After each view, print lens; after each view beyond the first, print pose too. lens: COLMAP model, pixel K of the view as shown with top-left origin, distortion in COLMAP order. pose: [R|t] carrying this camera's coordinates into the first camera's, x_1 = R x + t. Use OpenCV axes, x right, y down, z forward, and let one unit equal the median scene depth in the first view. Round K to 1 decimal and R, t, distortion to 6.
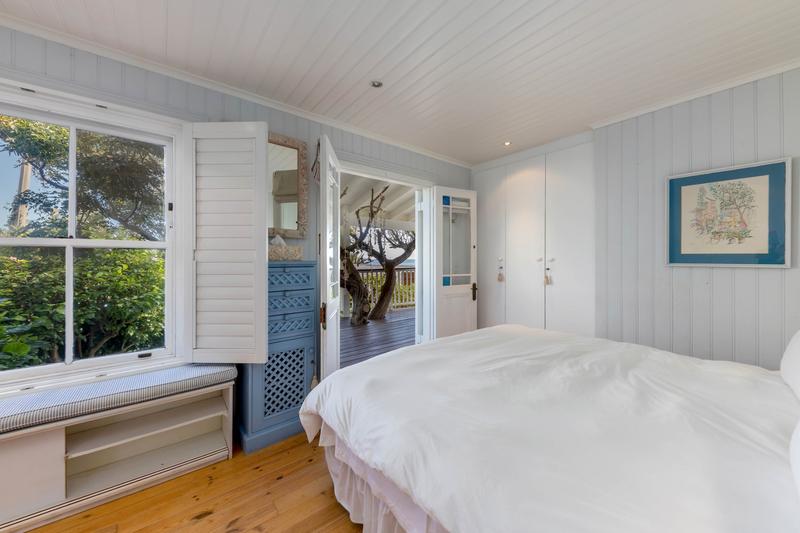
lens RADIAL K [[289.5, 0, 399.9], [0, 289.5, 259.8], [0, 0, 1]] dist [-0.002276, -0.000177]
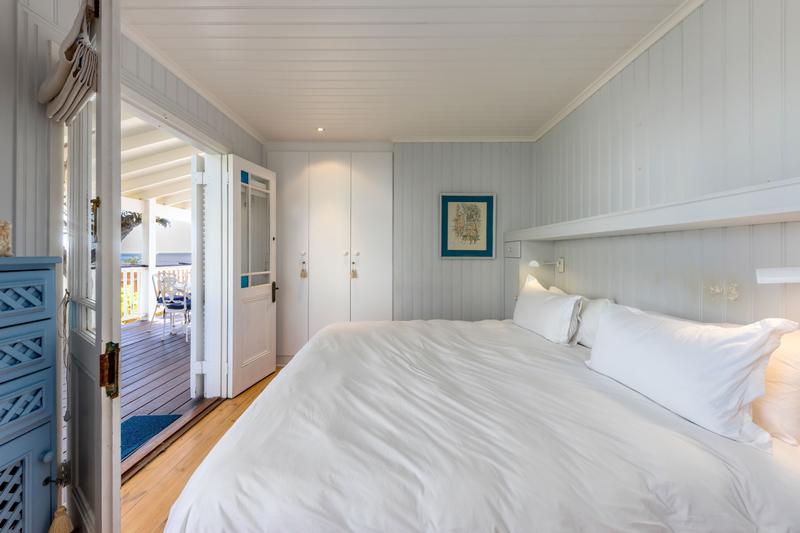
lens RADIAL K [[298.9, 0, 403.8], [0, 298.9, 253.8], [0, 0, 1]] dist [0.001449, -0.000001]
pose [[0.627274, 0.000750, 0.778798, -0.250528], [-0.000171, 1.000000, -0.000825, 0.000103], [-0.778799, 0.000385, 0.627274, 0.218526]]
